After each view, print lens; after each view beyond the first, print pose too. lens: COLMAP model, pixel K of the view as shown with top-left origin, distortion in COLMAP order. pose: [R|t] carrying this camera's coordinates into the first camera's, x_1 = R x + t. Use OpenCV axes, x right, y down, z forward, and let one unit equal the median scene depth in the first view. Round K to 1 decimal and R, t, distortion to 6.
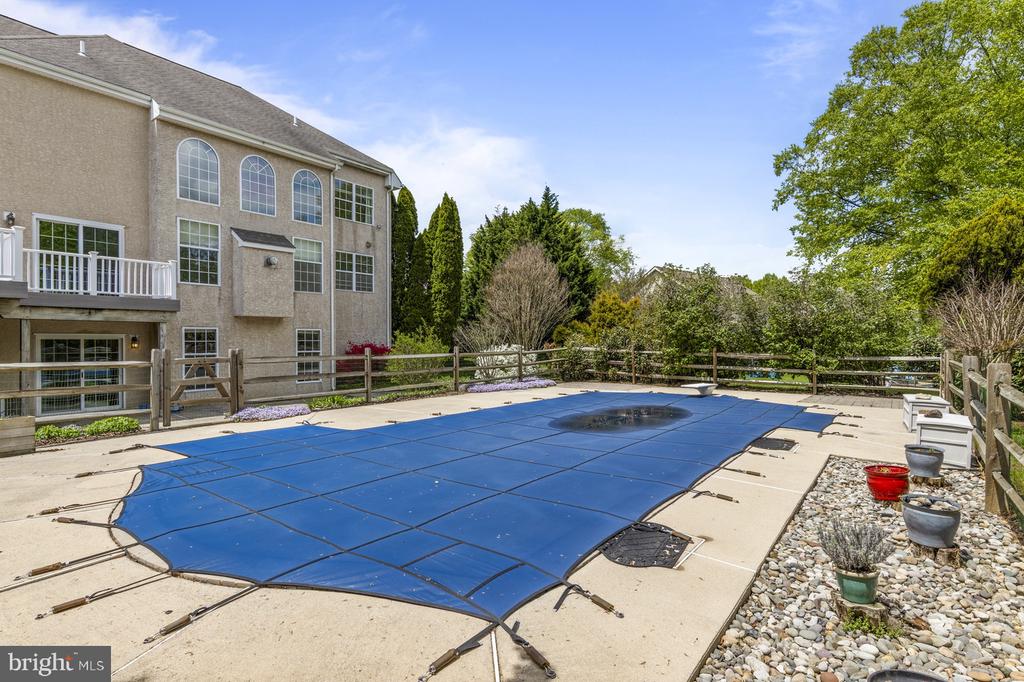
lens RADIAL K [[526.6, 0, 511.2], [0, 526.6, 343.3], [0, 0, 1]] dist [0.014665, 0.000125]
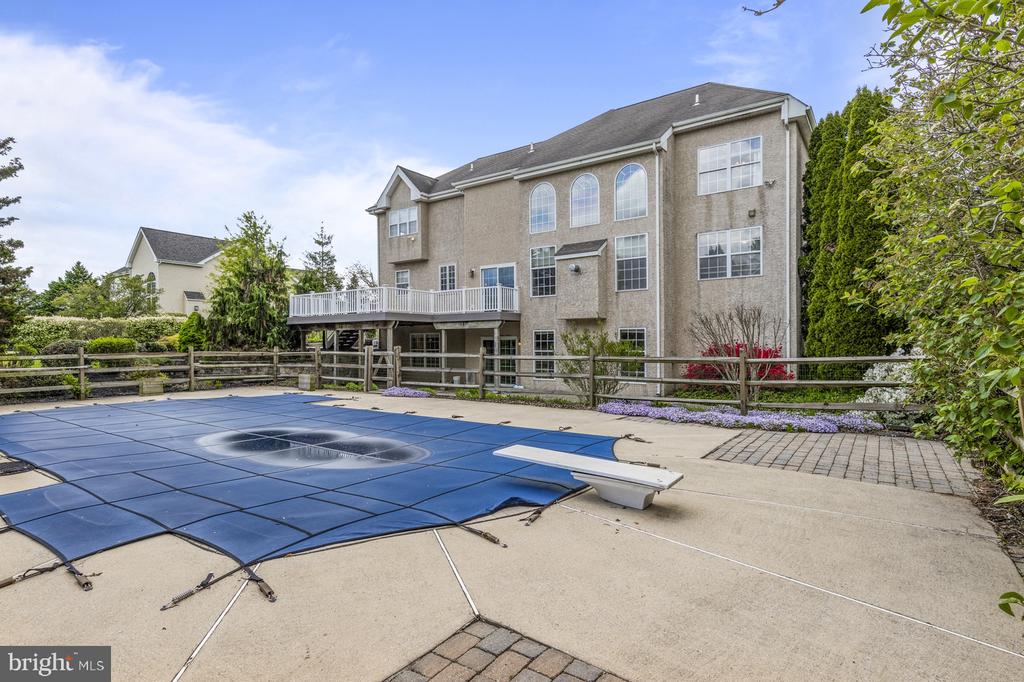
lens RADIAL K [[522.6, 0, 509.8], [0, 522.6, 344.5], [0, 0, 1]] dist [0.010630, -0.002224]
pose [[0.029317, 0.008153, -0.999537, 0.593358], [0.000455, 0.999967, 0.008170, -0.005218], [0.999570, -0.000694, 0.029312, 0.785200]]
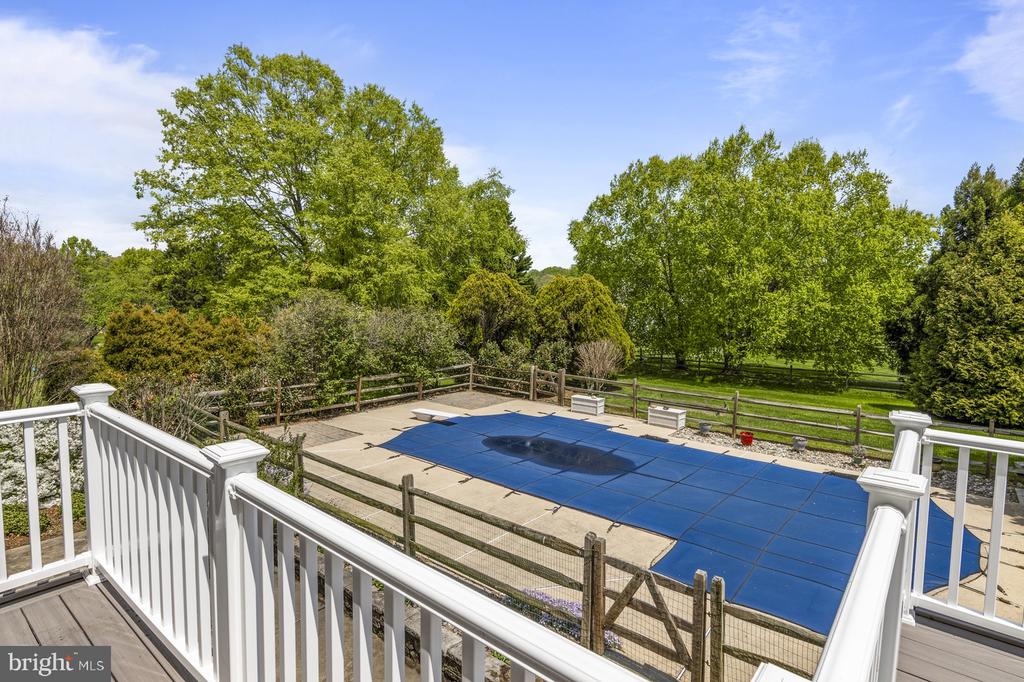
lens RADIAL K [[537.6, 0, 511.6], [0, 537.6, 343.9], [0, 0, 1]] dist [0.016109, -0.000866]
pose [[0.040358, -0.092128, 0.994929, -0.674536], [-0.010645, 0.995644, 0.092626, -0.154505], [-0.999129, -0.014329, 0.039202, 0.661503]]
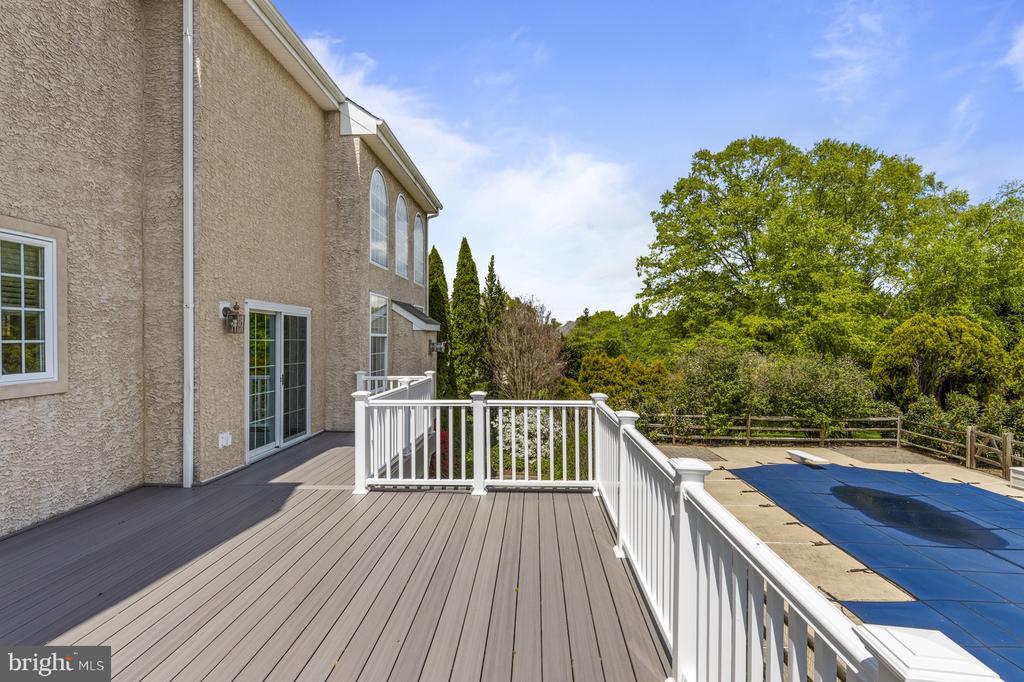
lens RADIAL K [[522.6, 0, 509.8], [0, 522.6, 344.5], [0, 0, 1]] dist [0.010630, -0.002224]
pose [[0.825914, -0.004960, 0.563774, -0.738393], [0.003402, 0.999987, 0.003815, -0.152750], [-0.563786, -0.001233, 0.825920, 0.328727]]
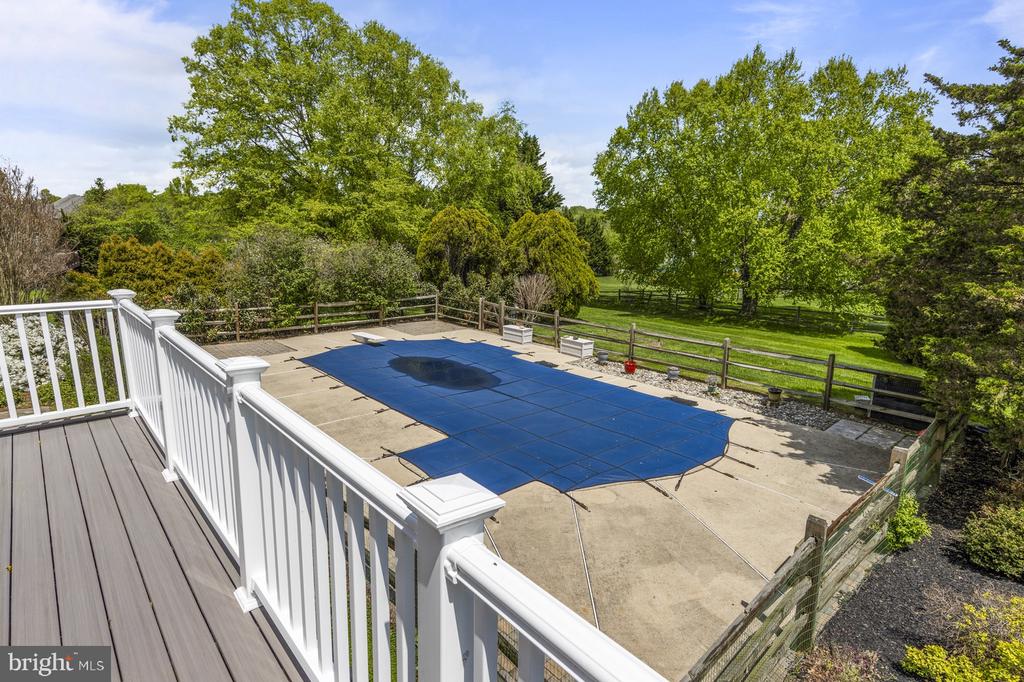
lens RADIAL K [[537.6, 0, 511.6], [0, 537.6, 343.9], [0, 0, 1]] dist [0.016109, -0.000866]
pose [[0.196541, -0.198390, 0.960215, -0.725690], [-0.012829, 0.978712, 0.204837, -0.150933], [-0.980412, -0.052578, 0.189812, 0.331895]]
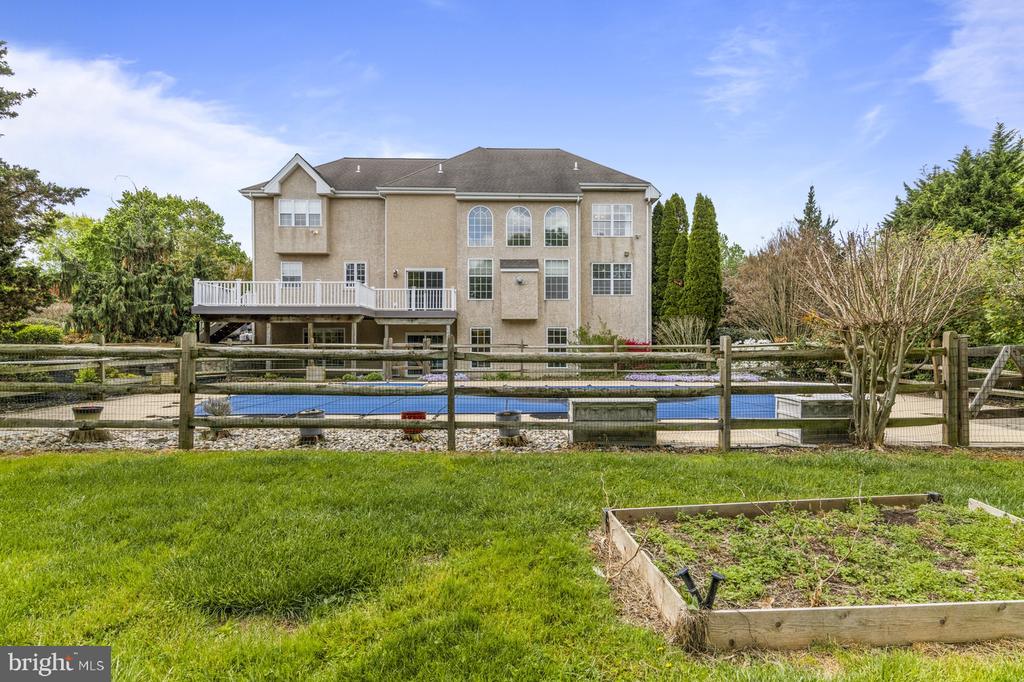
lens RADIAL K [[522.6, 0, 509.8], [0, 522.6, 344.5], [0, 0, 1]] dist [0.010630, -0.002224]
pose [[0.626777, 0.004496, -0.779185, 0.580700], [-0.005605, 0.999983, 0.001261, 0.015070], [0.779178, 0.003577, 0.626792, 0.100127]]
